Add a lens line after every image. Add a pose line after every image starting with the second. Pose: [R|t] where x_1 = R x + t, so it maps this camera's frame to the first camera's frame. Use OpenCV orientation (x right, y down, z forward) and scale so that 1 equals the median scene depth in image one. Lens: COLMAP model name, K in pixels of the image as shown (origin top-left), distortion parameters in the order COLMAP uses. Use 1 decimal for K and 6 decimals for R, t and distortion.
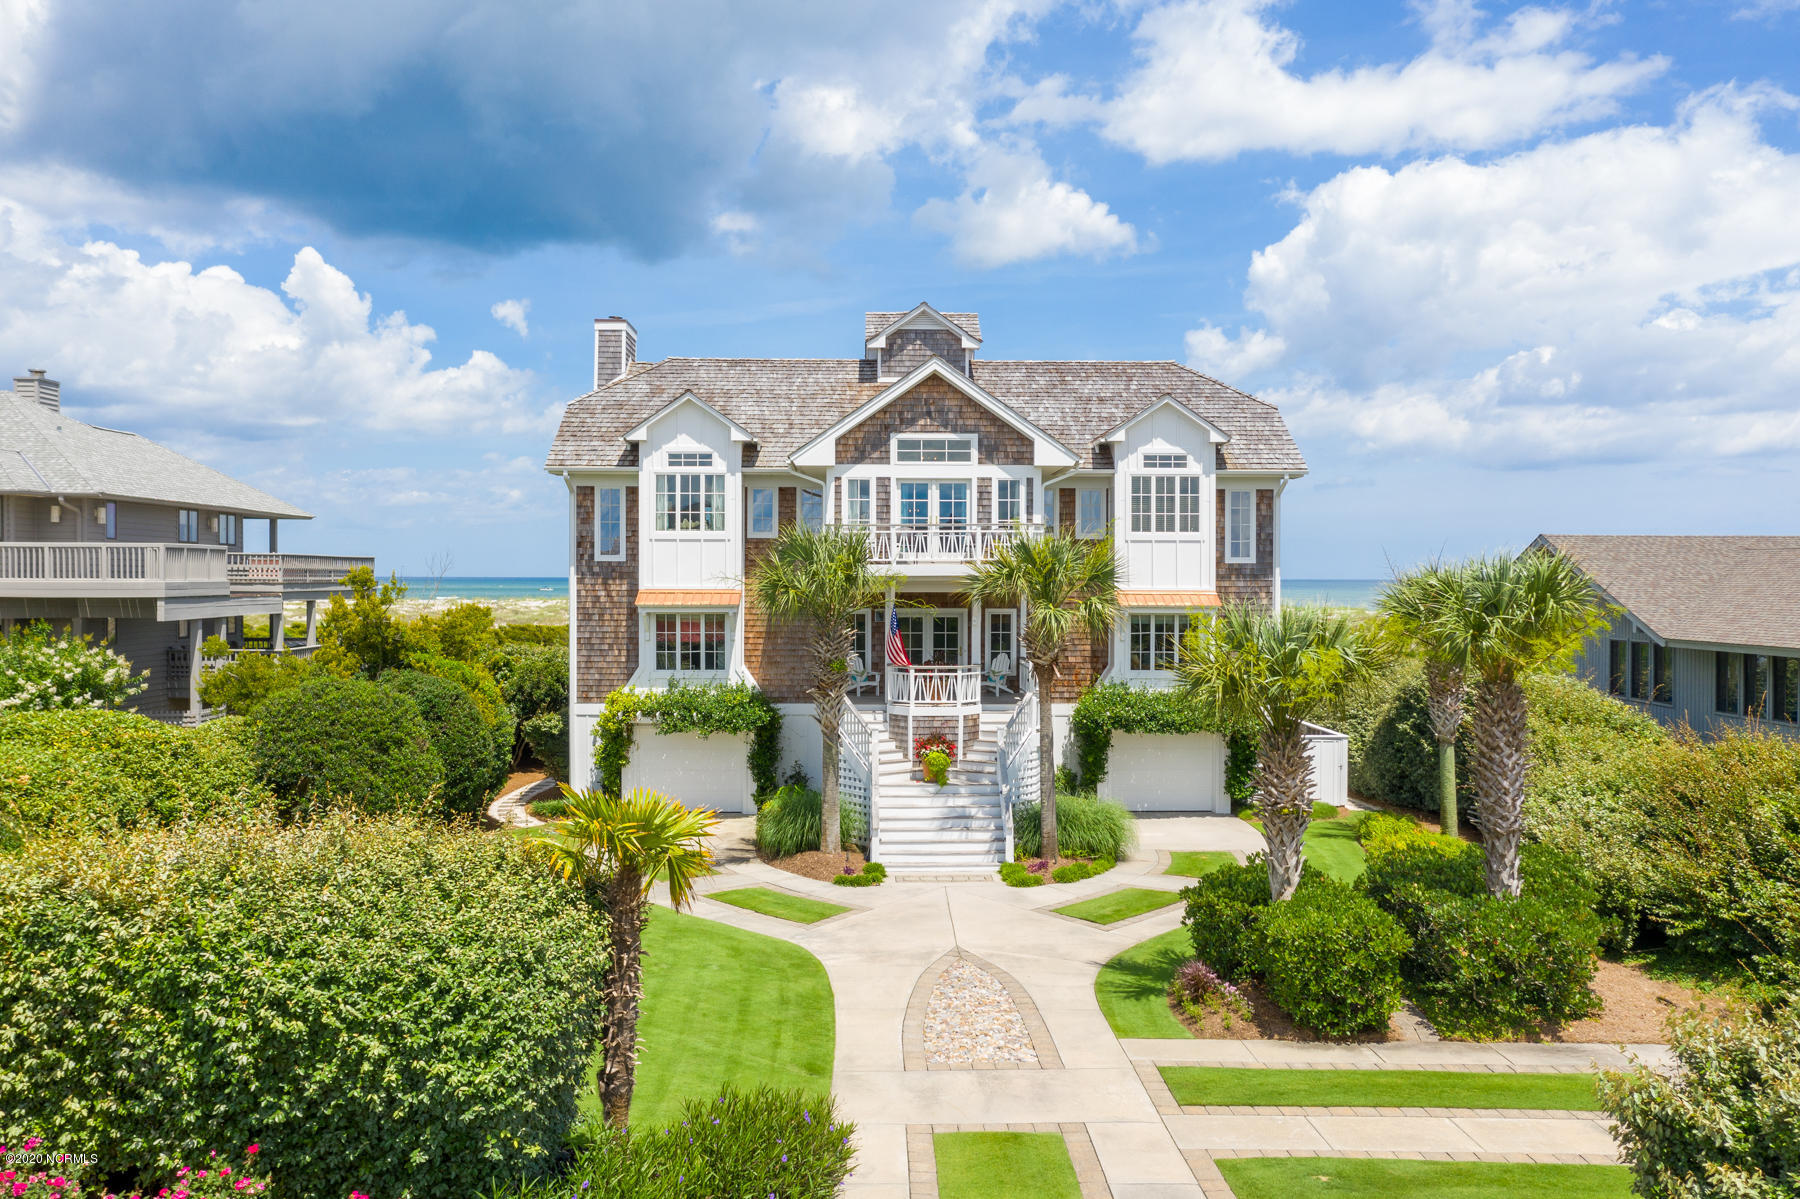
lens RADIAL K [[1492.6, 0, 916.3], [0, 1492.6, 607.7], [0, 0, 1]] dist [-0.014104, 0.028547]
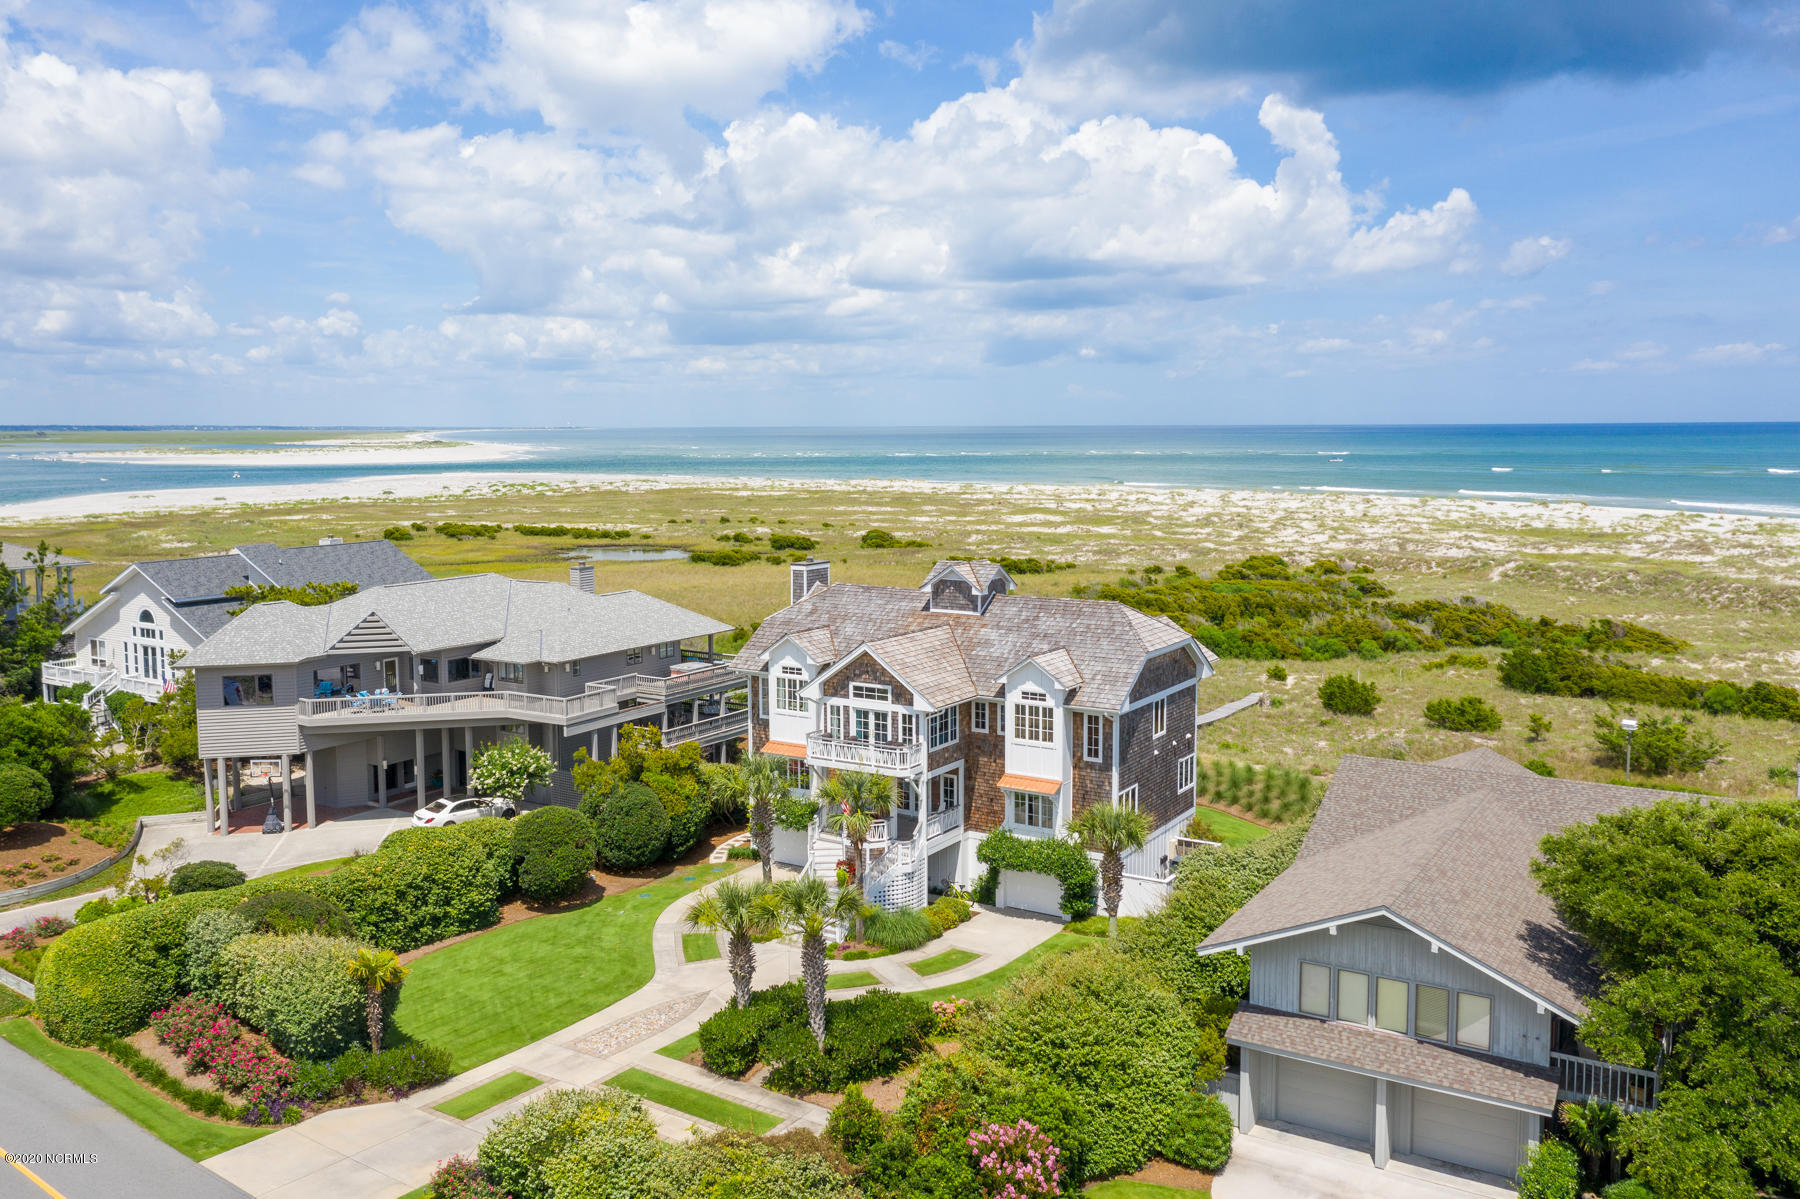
lens RADIAL K [[1492.6, 0, 863.4], [0, 1492.6, 607.3], [0, 0, 1]] dist [-0.014104, 0.028547]
pose [[0.811246, 0.062842, -0.581318, 1.004253], [0.001192, 0.994028, 0.109121, -0.392607], [0.584704, -0.089217, 0.806326, -0.392791]]
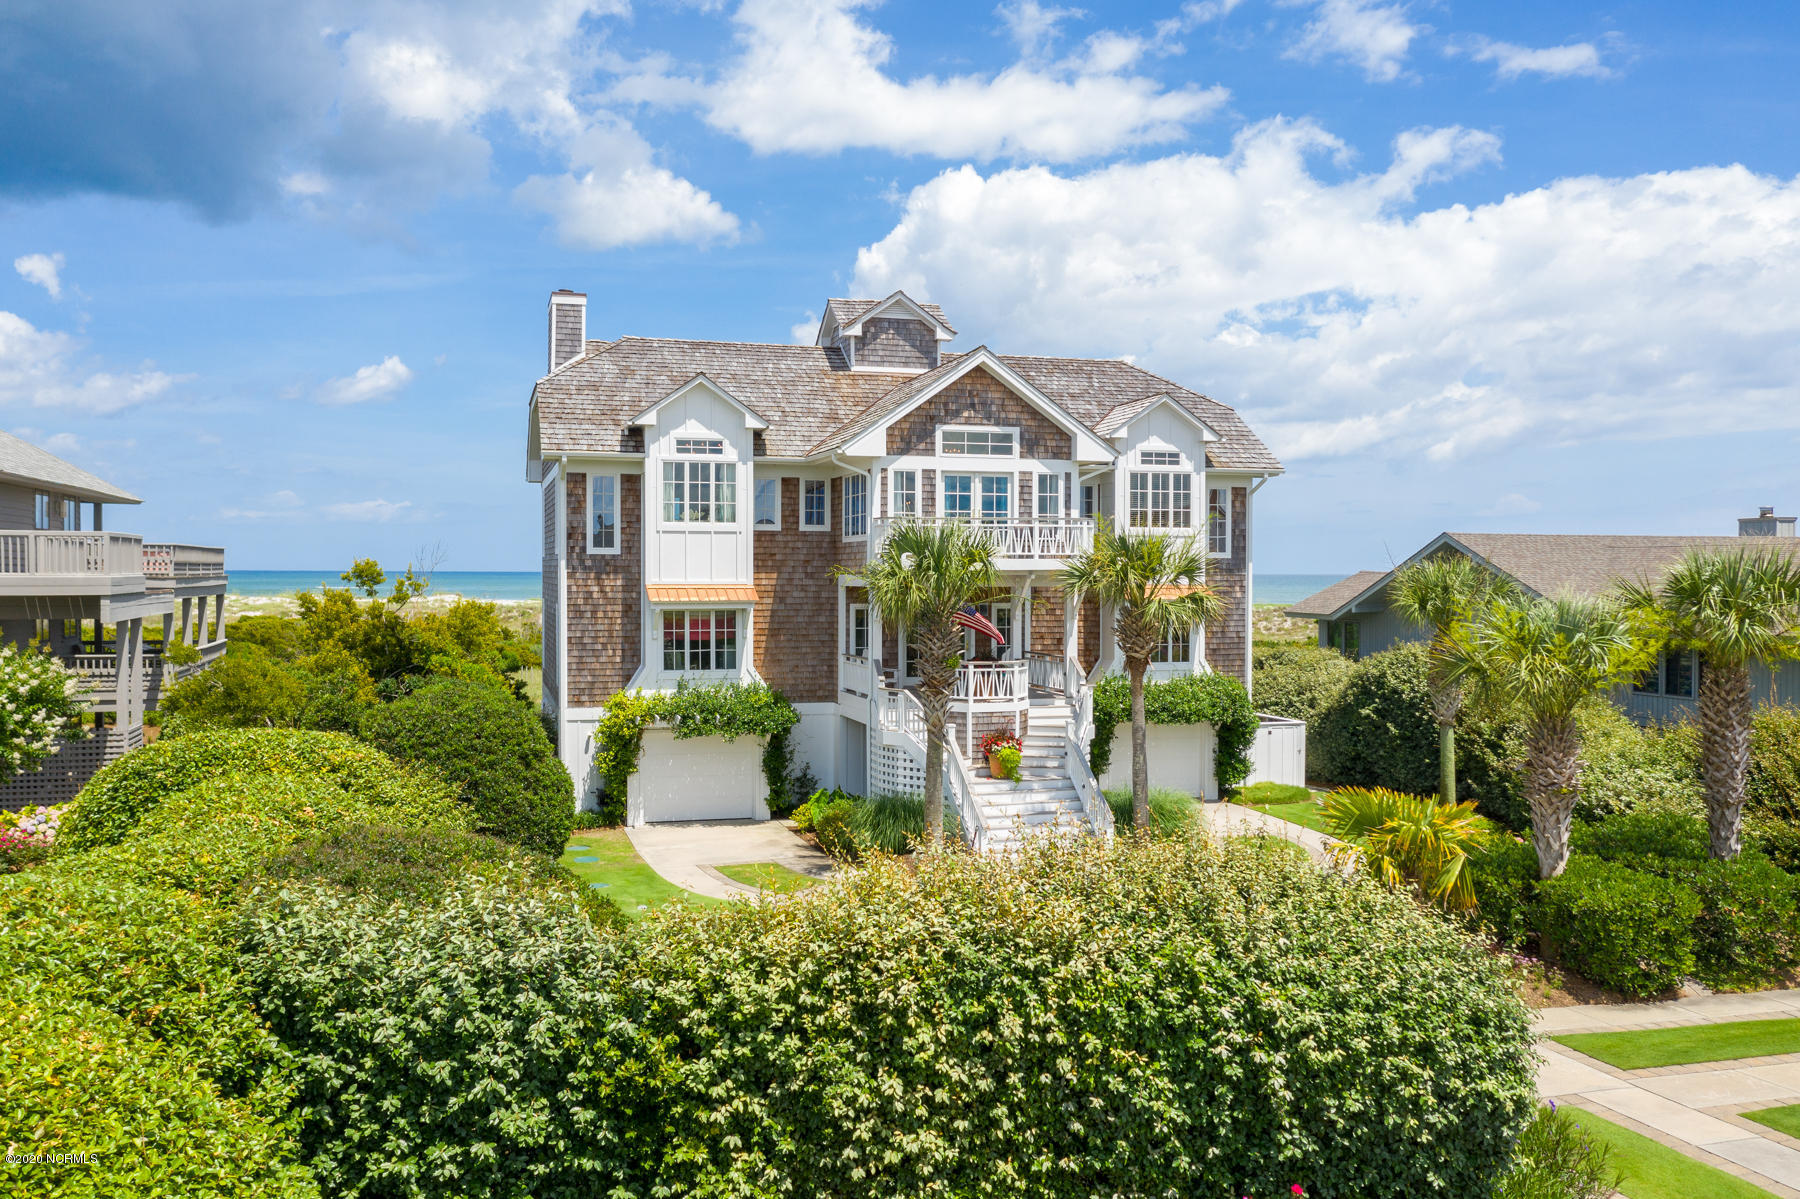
lens RADIAL K [[1492.6, 0, 924.4], [0, 1492.6, 648.1], [0, 0, 1]] dist [-0.014104, 0.028547]
pose [[0.964693, -0.013475, 0.263032, -0.282474], [0.005099, 0.999459, 0.032503, -0.002132], [-0.263328, -0.030014, 0.964239, 0.054294]]
